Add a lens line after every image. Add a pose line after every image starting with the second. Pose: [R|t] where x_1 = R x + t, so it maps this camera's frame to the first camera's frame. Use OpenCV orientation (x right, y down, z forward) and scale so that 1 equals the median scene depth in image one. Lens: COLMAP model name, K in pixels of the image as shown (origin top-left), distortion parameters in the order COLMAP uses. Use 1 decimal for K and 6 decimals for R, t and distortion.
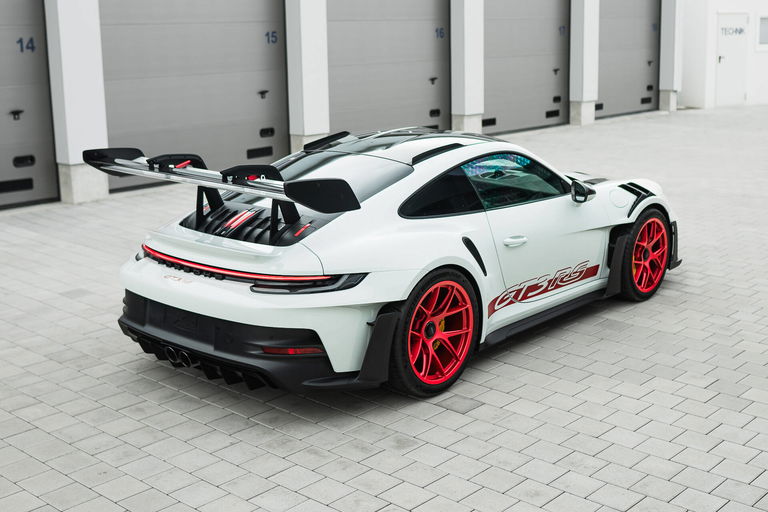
lens RADIAL K [[1021.4, 0, 388.7], [0, 1021.4, 232.1], [0, 0, 1]] dist [-0.026535, -0.079134]
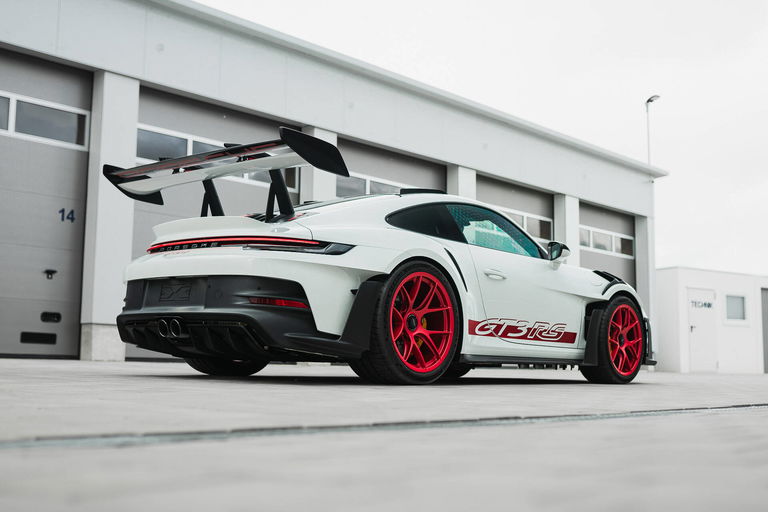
lens RADIAL K [[933.8, 0, 386.6], [0, 933.8, 266.0], [0, 0, 1]] dist [-0.053086, 0.023405]
pose [[0.999454, 0.029847, -0.014161, 0.023126], [-0.032771, 0.949919, -0.310774, 0.297177], [0.004176, 0.311069, 0.950378, 0.064884]]
